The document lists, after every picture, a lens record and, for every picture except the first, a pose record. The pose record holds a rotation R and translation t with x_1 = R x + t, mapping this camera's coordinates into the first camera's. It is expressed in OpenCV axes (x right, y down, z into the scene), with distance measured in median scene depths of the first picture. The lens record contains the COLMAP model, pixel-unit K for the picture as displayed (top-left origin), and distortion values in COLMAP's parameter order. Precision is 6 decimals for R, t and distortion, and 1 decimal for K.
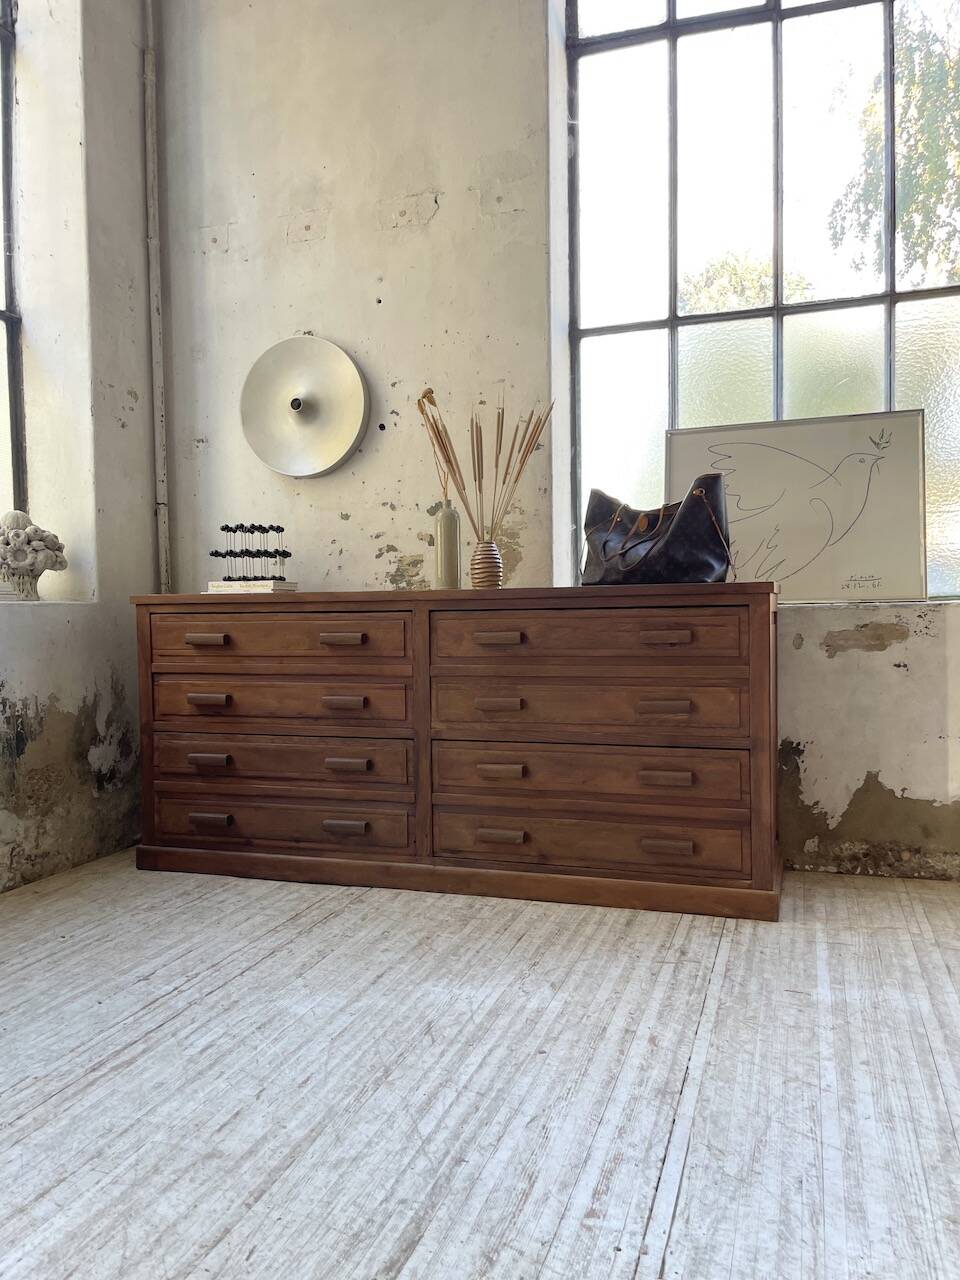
lens RADIAL K [[971.7, 0, 489.5], [0, 971.7, 648.4], [0, 0, 1]] dist [0.084080, -0.115764]
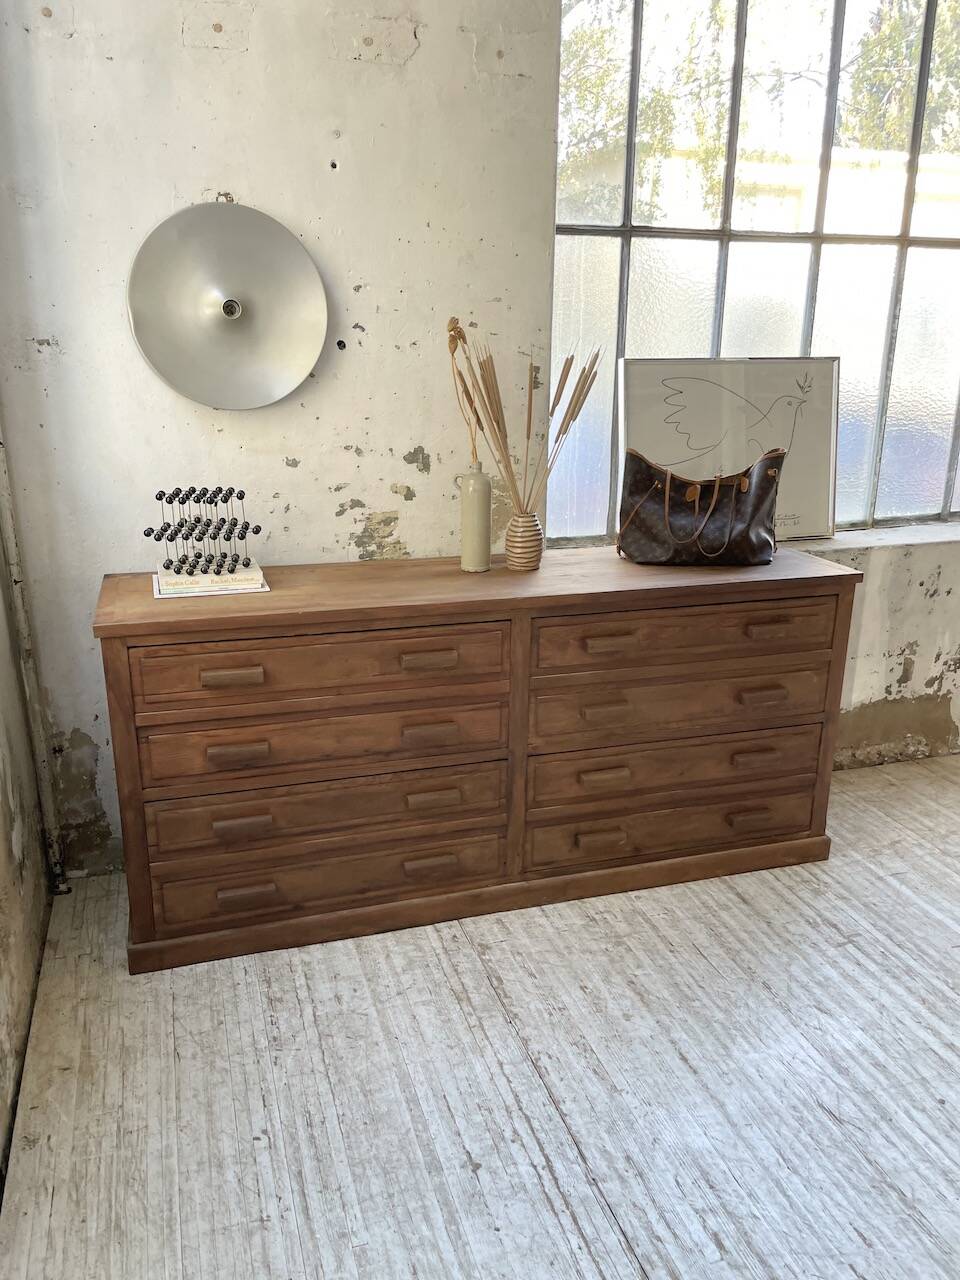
lens RADIAL K [[971.7, 0, 472.0], [0, 971.7, 645.3], [0, 0, 1]] dist [0.084080, -0.115764]
pose [[0.816136, -0.151535, 0.557638, -0.624241], [0.000567, 0.965214, 0.261461, -0.255332], [-0.577860, -0.213071, 0.787831, 0.365628]]
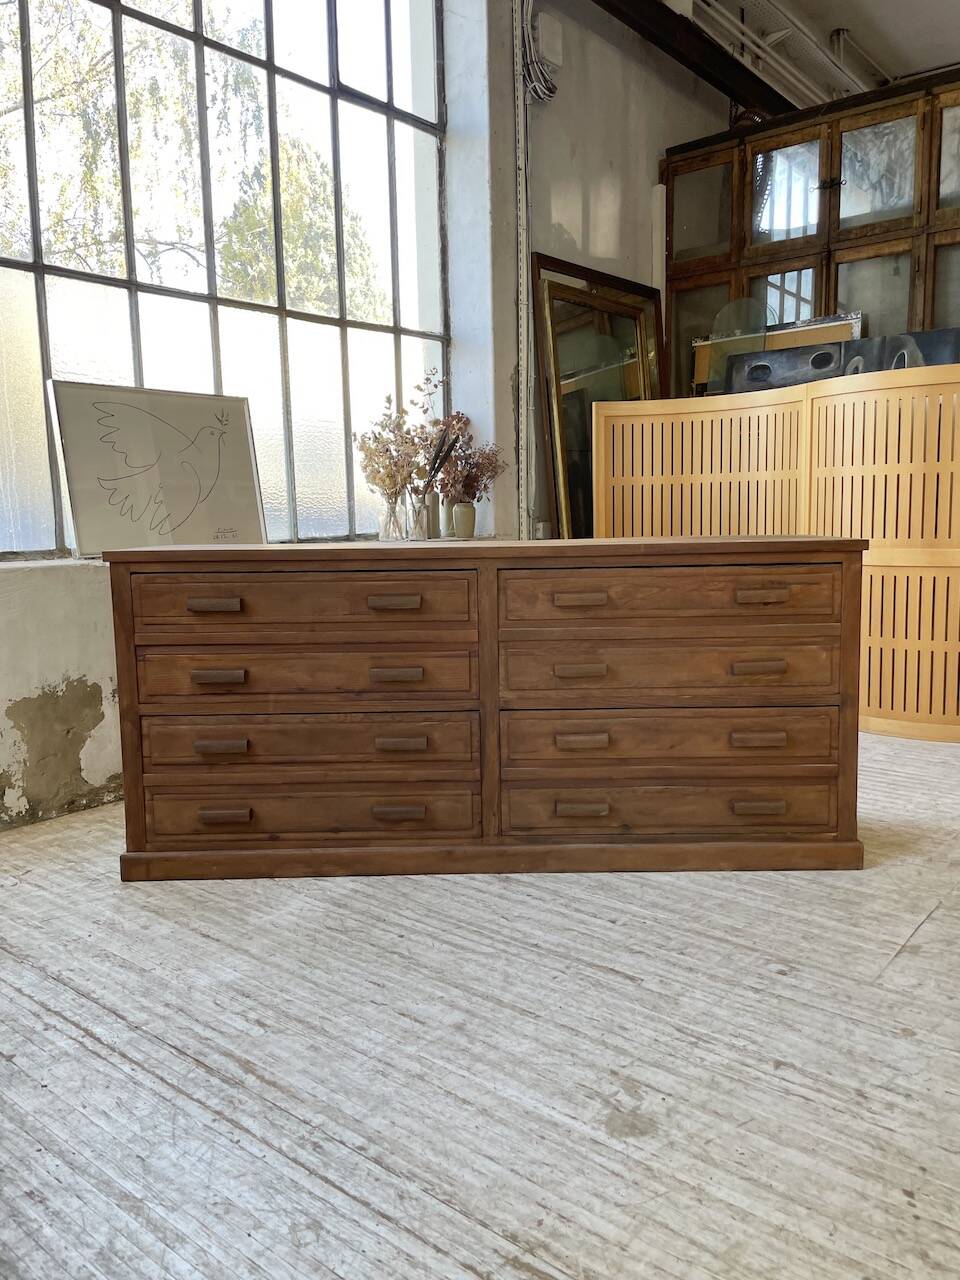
lens RADIAL K [[971.7, 0, 489.0], [0, 971.7, 626.2], [0, 0, 1]] dist [0.084080, -0.115764]
pose [[0.362759, -0.104116, 0.926049, -0.765496], [0.042609, 0.994553, 0.095127, -0.063563], [-0.930908, 0.004950, 0.365219, 0.279335]]
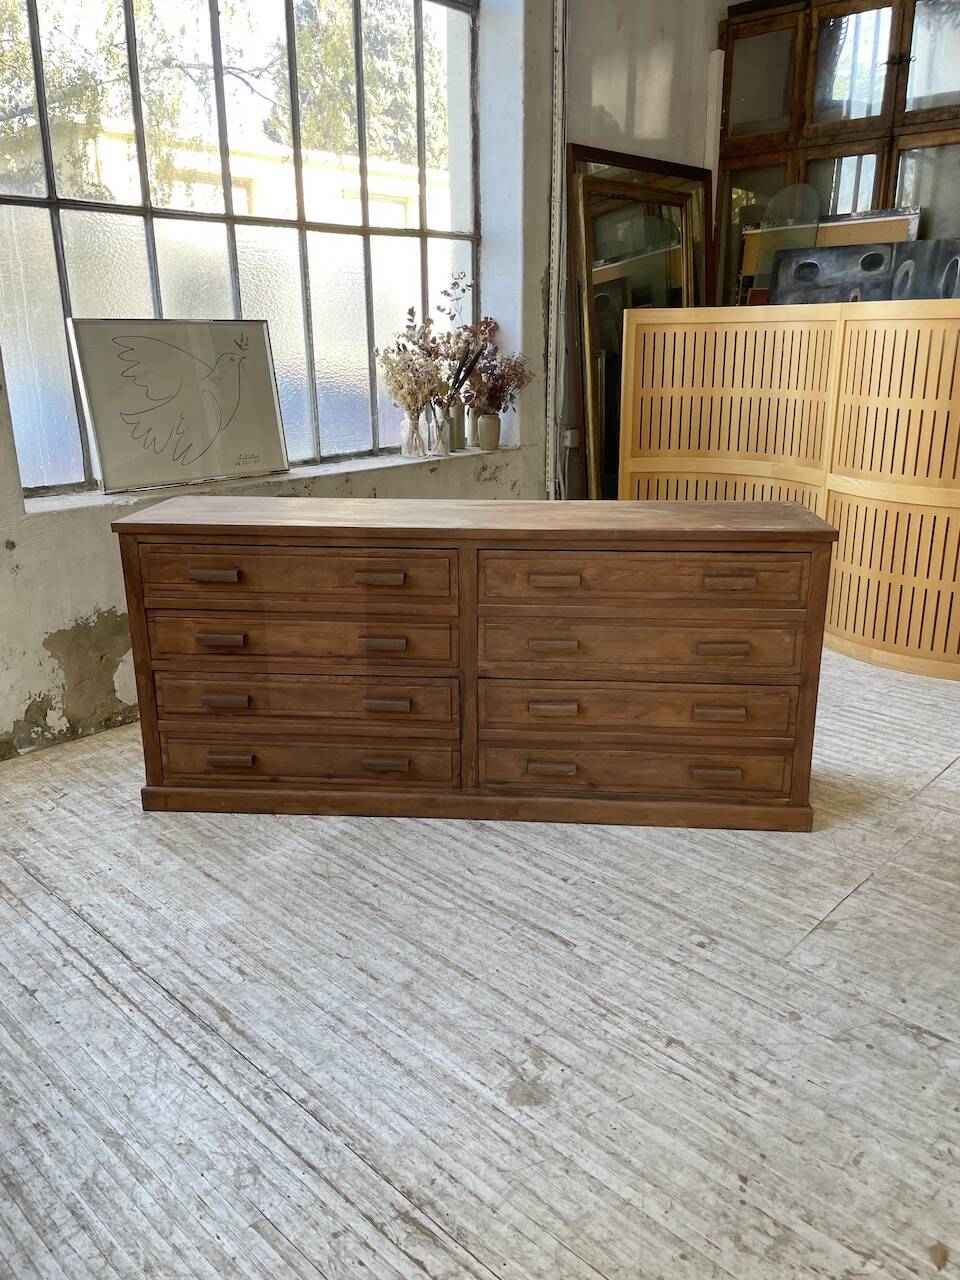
lens RADIAL K [[971.7, 0, 491.2], [0, 971.7, 631.7], [0, 0, 1]] dist [0.084080, -0.115764]
pose [[0.431530, -0.250595, 0.866594, -0.757814], [0.026722, 0.963771, 0.265389, -0.211905], [-0.901703, -0.091366, 0.422592, 0.174931]]
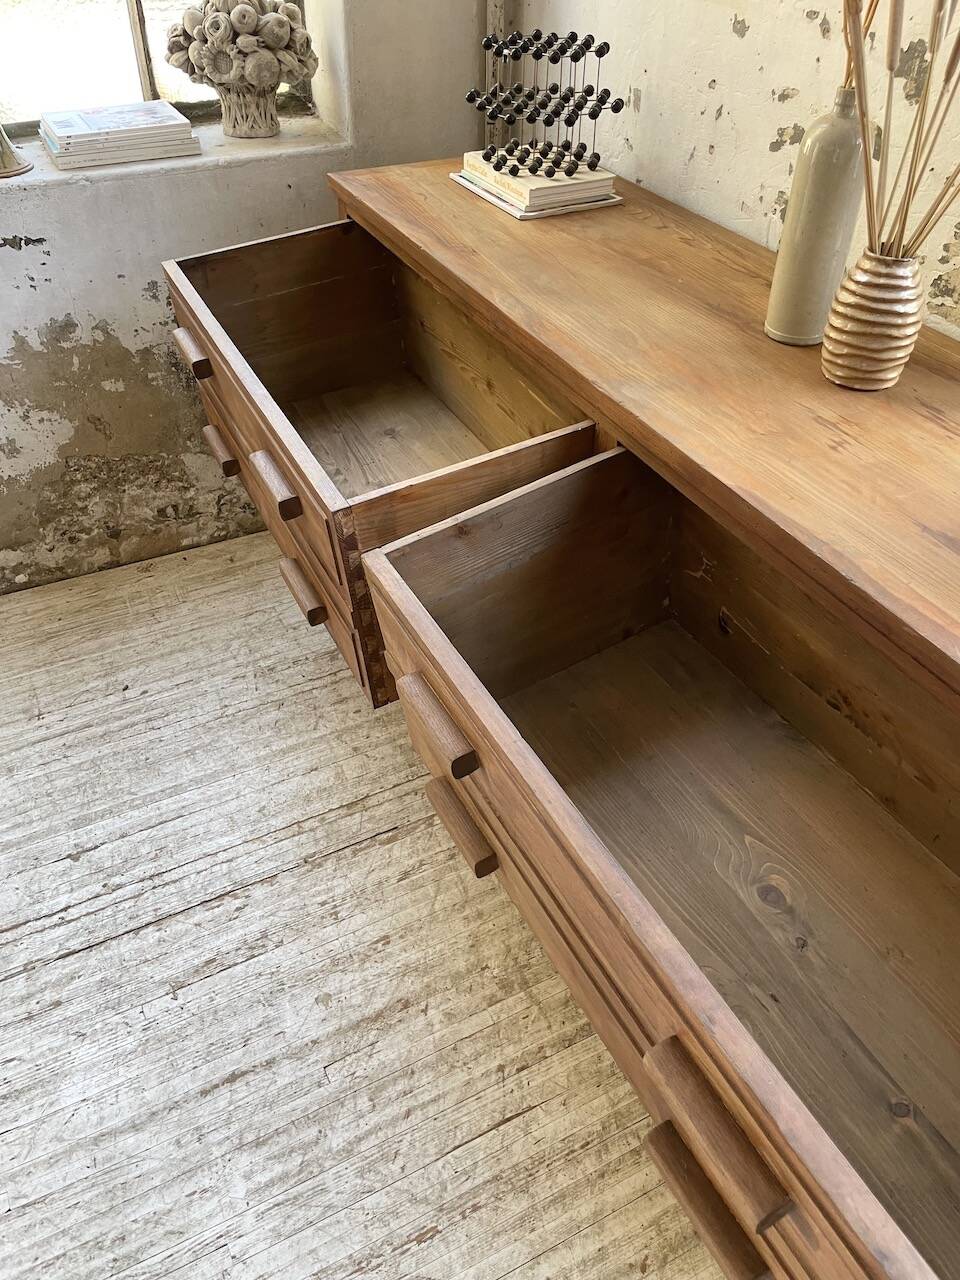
lens RADIAL K [[971.7, 0, 488.0], [0, 971.7, 644.5], [0, 0, 1]] dist [0.084080, -0.115764]
pose [[0.705783, 0.477385, -0.523425, 0.174476], [-0.049566, 0.770319, 0.635729, -0.255142], [0.706692, -0.422742, 0.567340, 0.715091]]
